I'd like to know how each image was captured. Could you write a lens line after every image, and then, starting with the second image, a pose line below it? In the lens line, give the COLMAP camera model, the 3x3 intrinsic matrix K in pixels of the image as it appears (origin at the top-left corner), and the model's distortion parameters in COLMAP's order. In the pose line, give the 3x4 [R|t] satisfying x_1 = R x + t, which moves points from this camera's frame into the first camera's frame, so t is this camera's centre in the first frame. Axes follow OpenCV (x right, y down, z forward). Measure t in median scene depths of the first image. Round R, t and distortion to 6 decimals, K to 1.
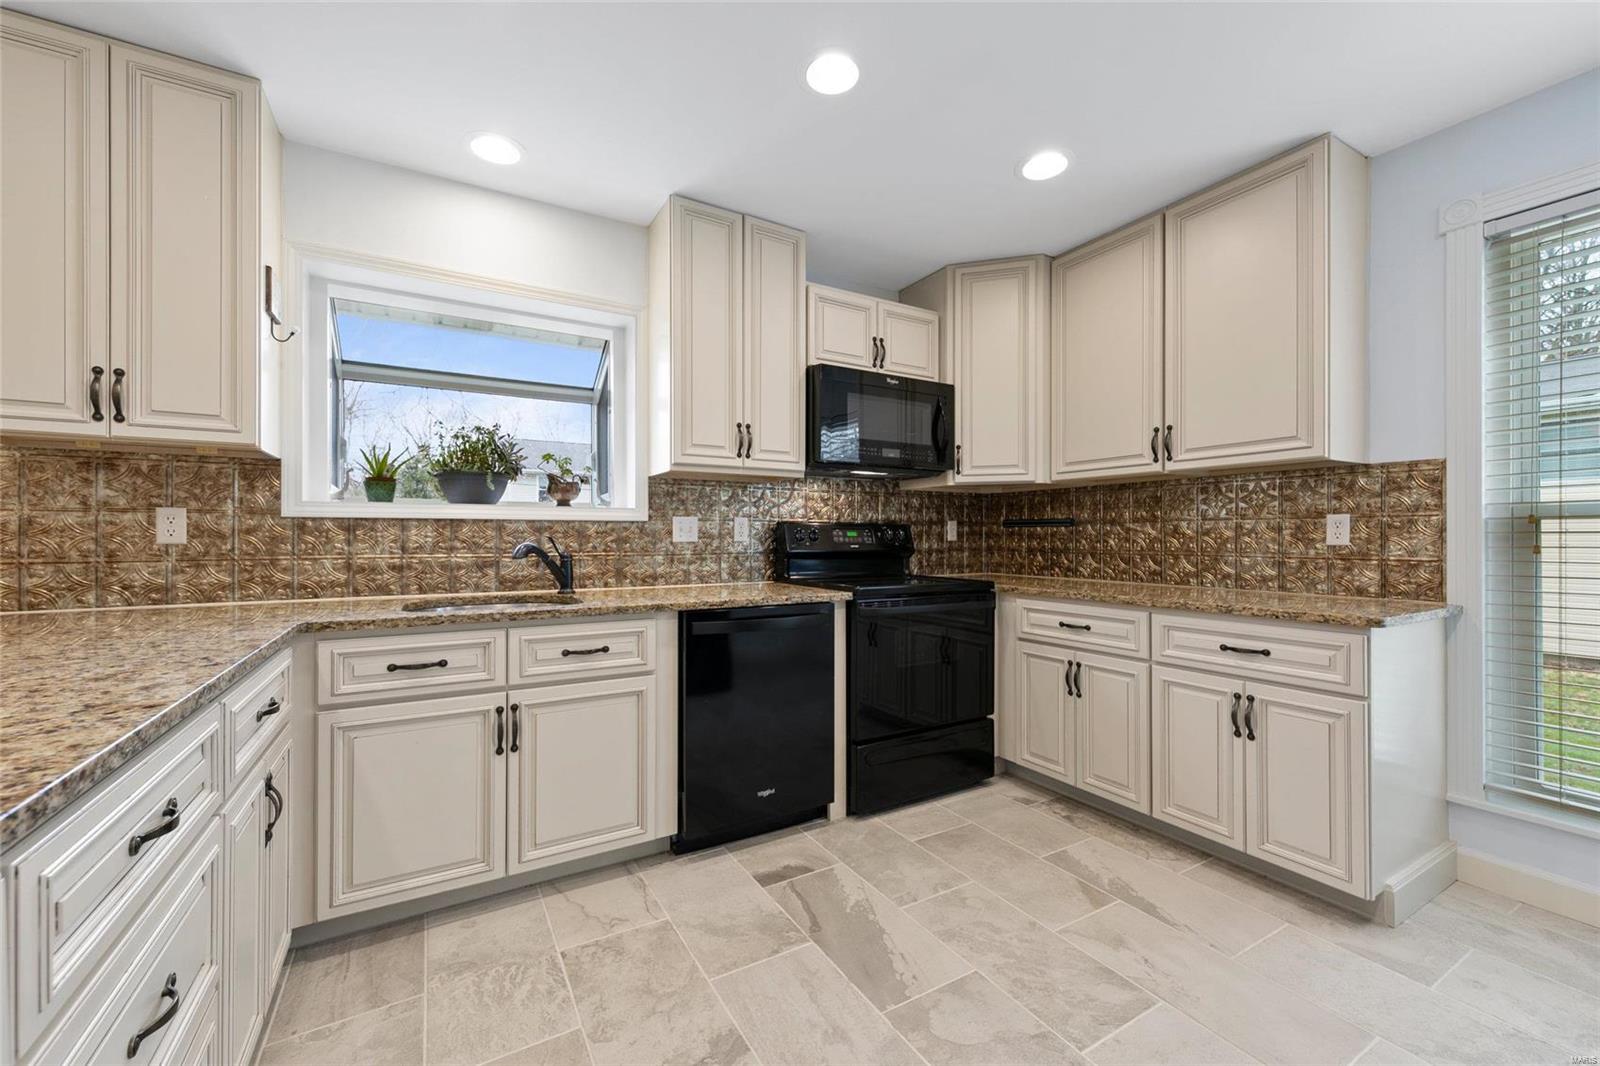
lens RADIAL K [[635.9, 0, 799.4], [0, 635.9, 536.0], [0, 0, 1]] dist [0.010445, 0.000327]
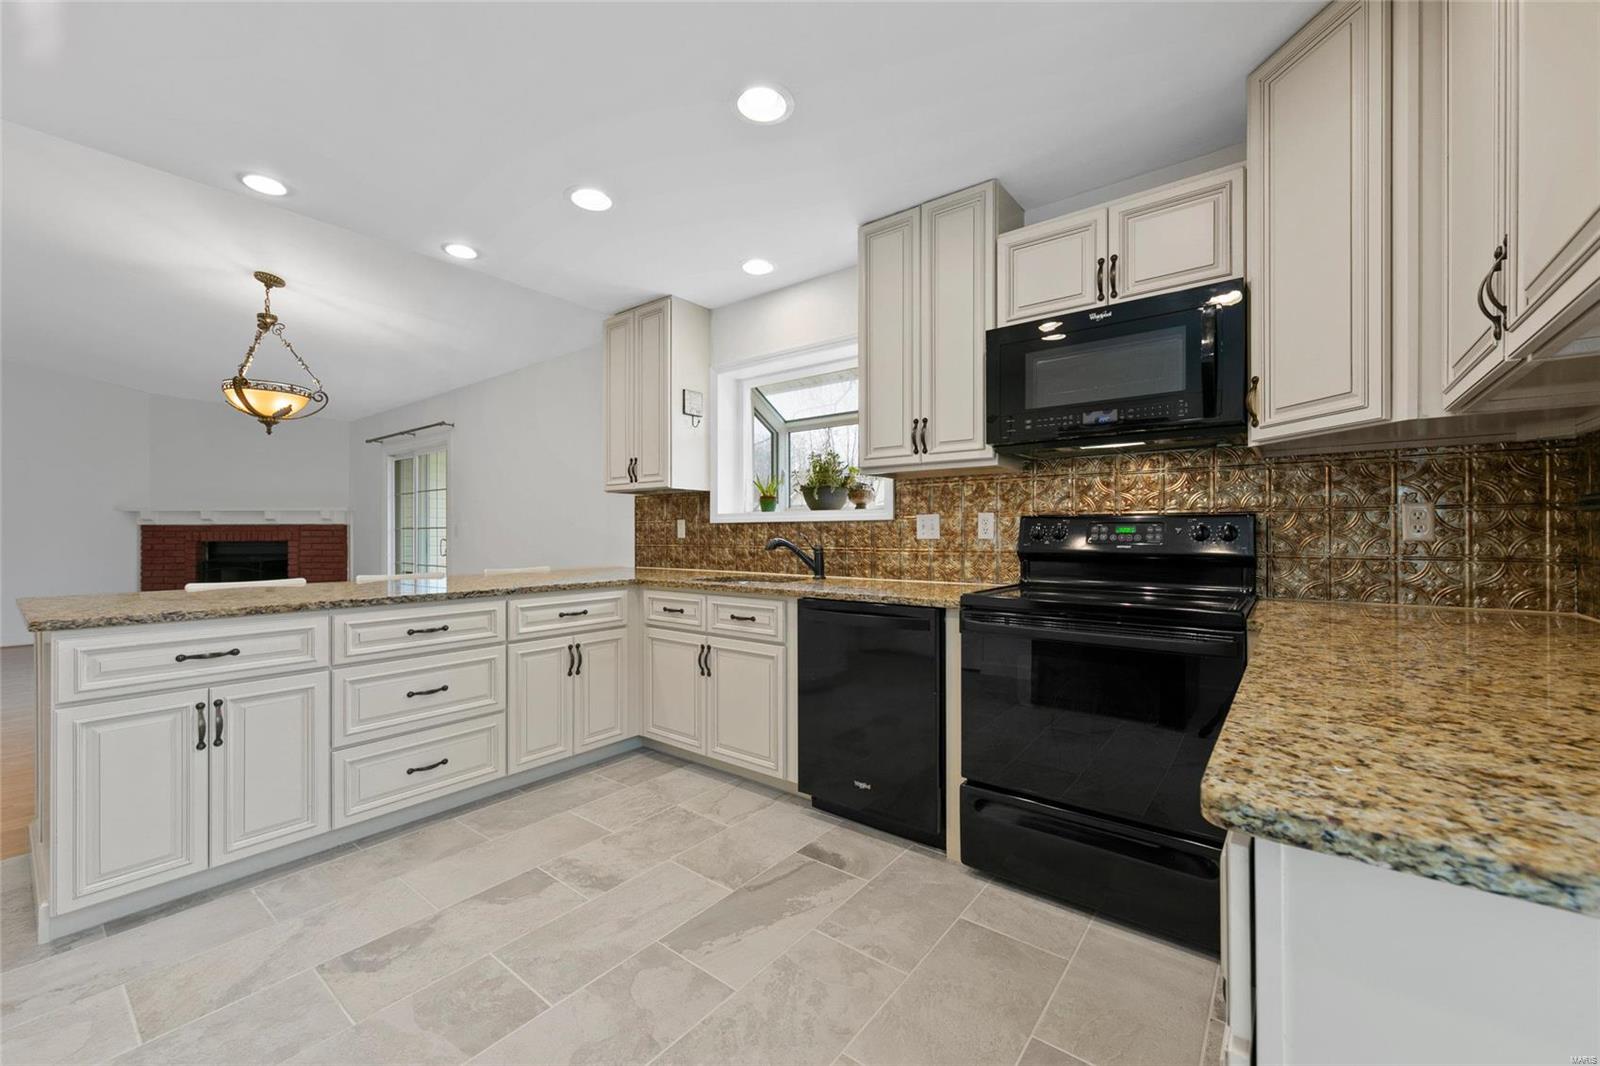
lens RADIAL K [[635.9, 0, 800.0], [0, 635.9, 531.6], [0, 0, 1]] dist [0.010445, 0.000327]
pose [[0.371005, -0.003798, -0.928623, 0.779695], [0.004388, 0.999988, -0.002337, -0.001250], [0.928620, -0.003207, 0.371017, 0.479637]]
